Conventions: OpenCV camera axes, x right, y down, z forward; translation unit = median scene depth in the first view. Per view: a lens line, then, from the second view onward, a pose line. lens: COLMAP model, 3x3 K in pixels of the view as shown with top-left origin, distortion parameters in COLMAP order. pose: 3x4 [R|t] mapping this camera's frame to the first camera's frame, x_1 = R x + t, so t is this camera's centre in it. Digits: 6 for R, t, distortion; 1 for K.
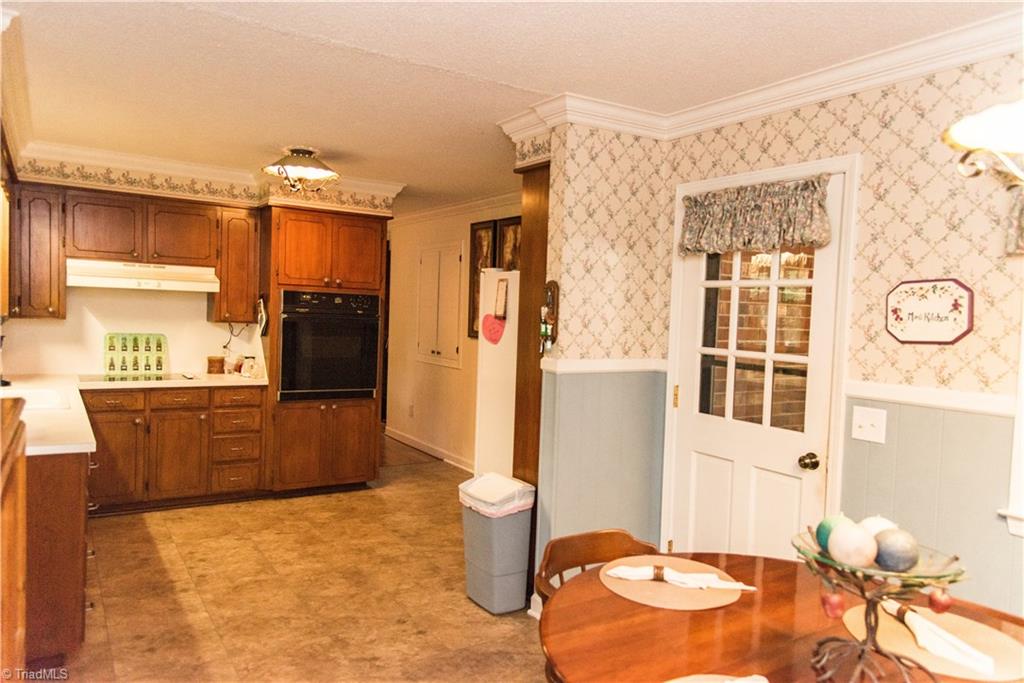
lens RADIAL K [[745.8, 0, 512.7], [0, 745.8, 343.4], [0, 0, 1]] dist [0.051178, -0.021823]
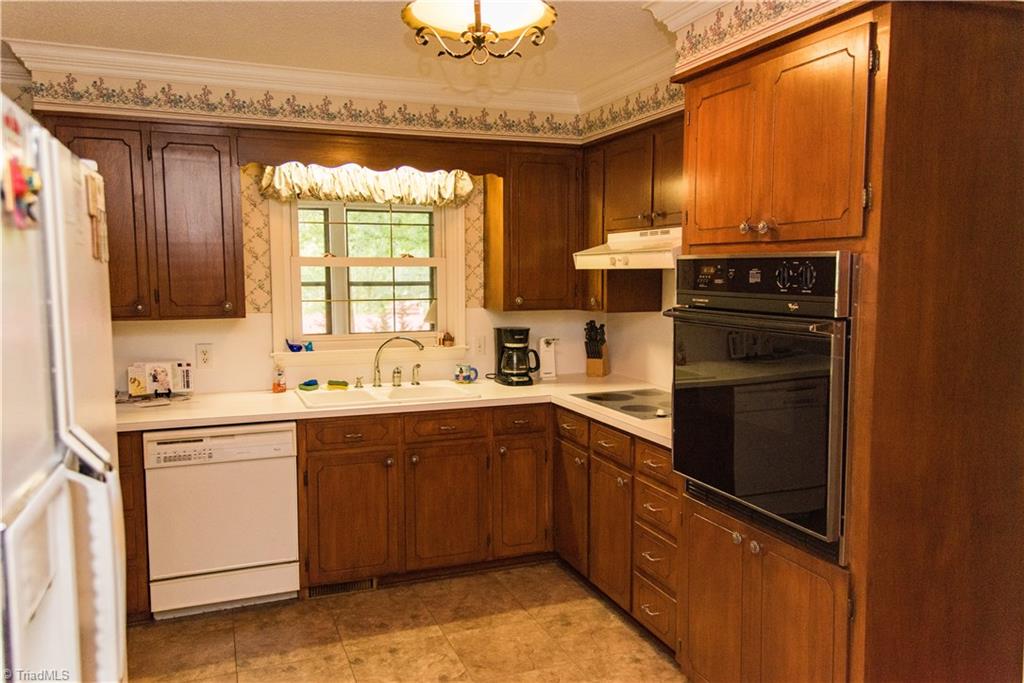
lens RADIAL K [[773.5, 0, 511.8], [0, 773.5, 344.9], [0, 0, 1]] dist [0.004536, 0.000505]
pose [[-0.179122, 0.056725, -0.982190, 0.200610], [-0.056271, 0.996111, 0.067791, -0.046587], [0.982216, 0.067411, -0.175234, 1.046713]]
